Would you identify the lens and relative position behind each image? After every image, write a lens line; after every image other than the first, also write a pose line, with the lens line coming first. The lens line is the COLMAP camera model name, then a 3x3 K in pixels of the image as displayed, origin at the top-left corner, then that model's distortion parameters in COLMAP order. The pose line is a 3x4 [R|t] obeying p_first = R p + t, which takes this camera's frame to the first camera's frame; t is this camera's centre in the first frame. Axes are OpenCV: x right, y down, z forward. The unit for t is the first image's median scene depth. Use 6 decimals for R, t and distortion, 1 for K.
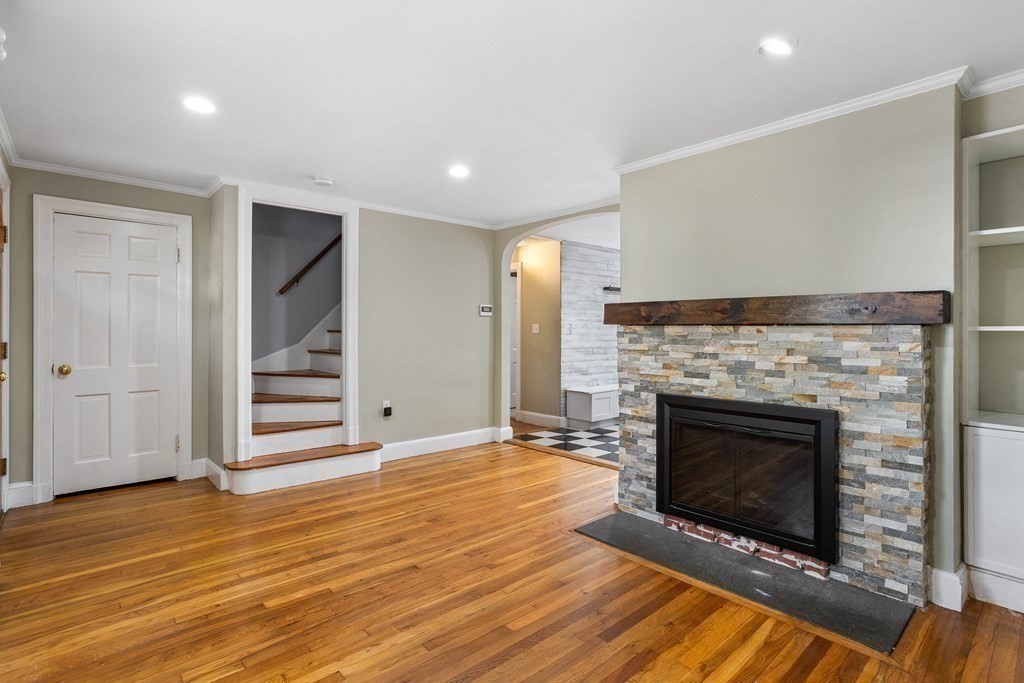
lens RADIAL K [[497.4, 0, 510.1], [0, 497.4, 333.5], [0, 0, 1]] dist [-0.058040, 0.040091]
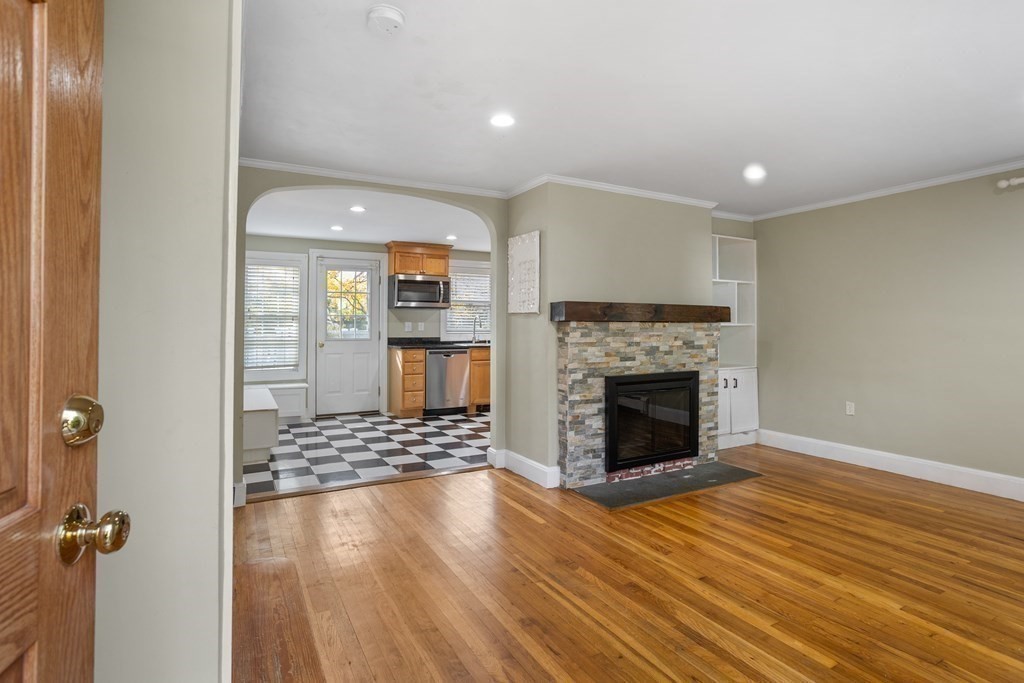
lens RADIAL K [[522.3, 0, 516.9], [0, 522.3, 321.1], [0, 0, 1]] dist [-0.052584, 0.031938]
pose [[0.222911, 0.006216, 0.974819, -1.101356], [0.006637, 0.999947, -0.007894, -0.009859], [-0.974816, 0.008230, 0.222858, 1.000874]]
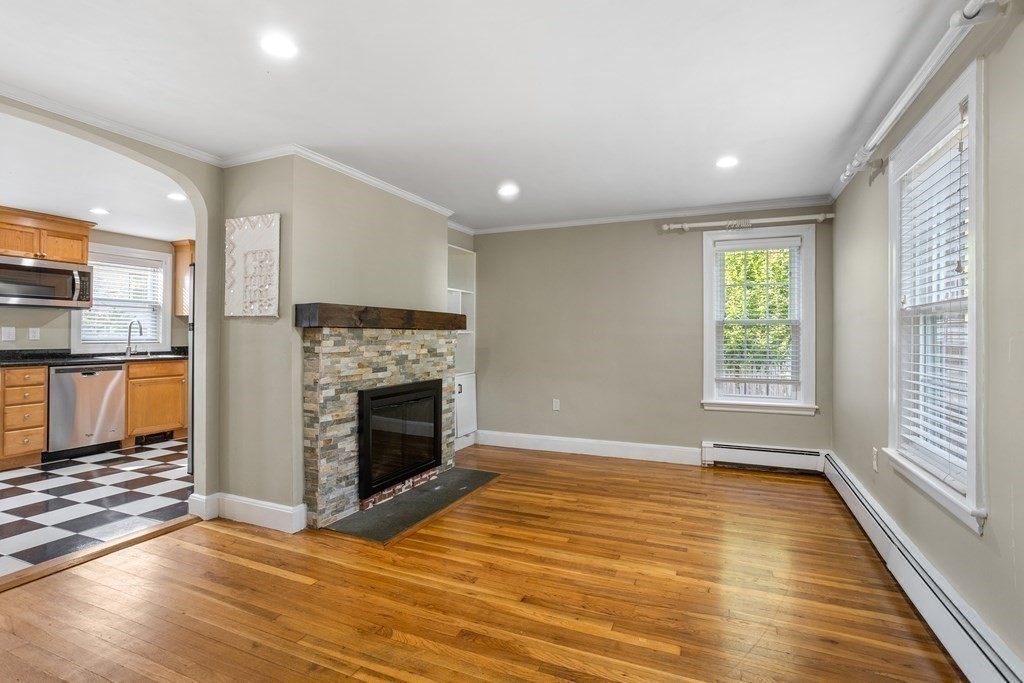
lens RADIAL K [[497.4, 0, 510.1], [0, 497.4, 333.5], [0, 0, 1]] dist [-0.058040, 0.040091]
pose [[-0.408141, -0.002035, 0.912917, -0.886316], [0.002887, 0.999990, 0.003520, -0.008271], [-0.912915, 0.004073, -0.408131, 1.233362]]
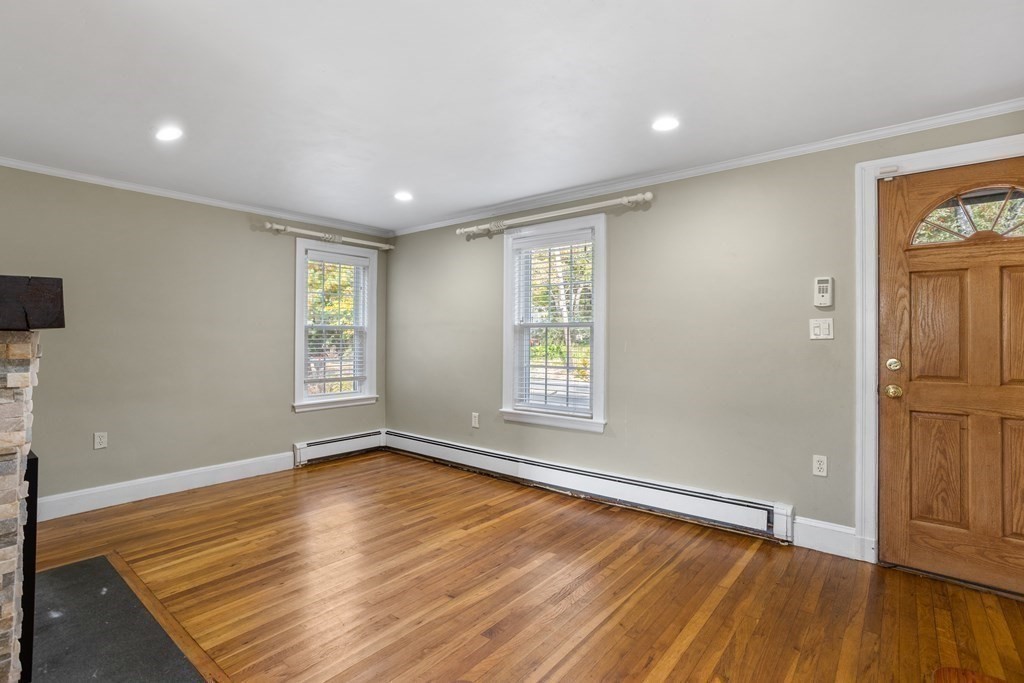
lens RADIAL K [[499.5, 0, 512.0], [0, 499.5, 341.5], [0, 0, 1]] dist [-0.057293, 0.038531]
pose [[-0.987521, -0.004287, -0.157427, -0.140730], [-0.006855, 0.999852, 0.015772, -0.019149], [0.157336, 0.016655, -0.987405, 1.721927]]
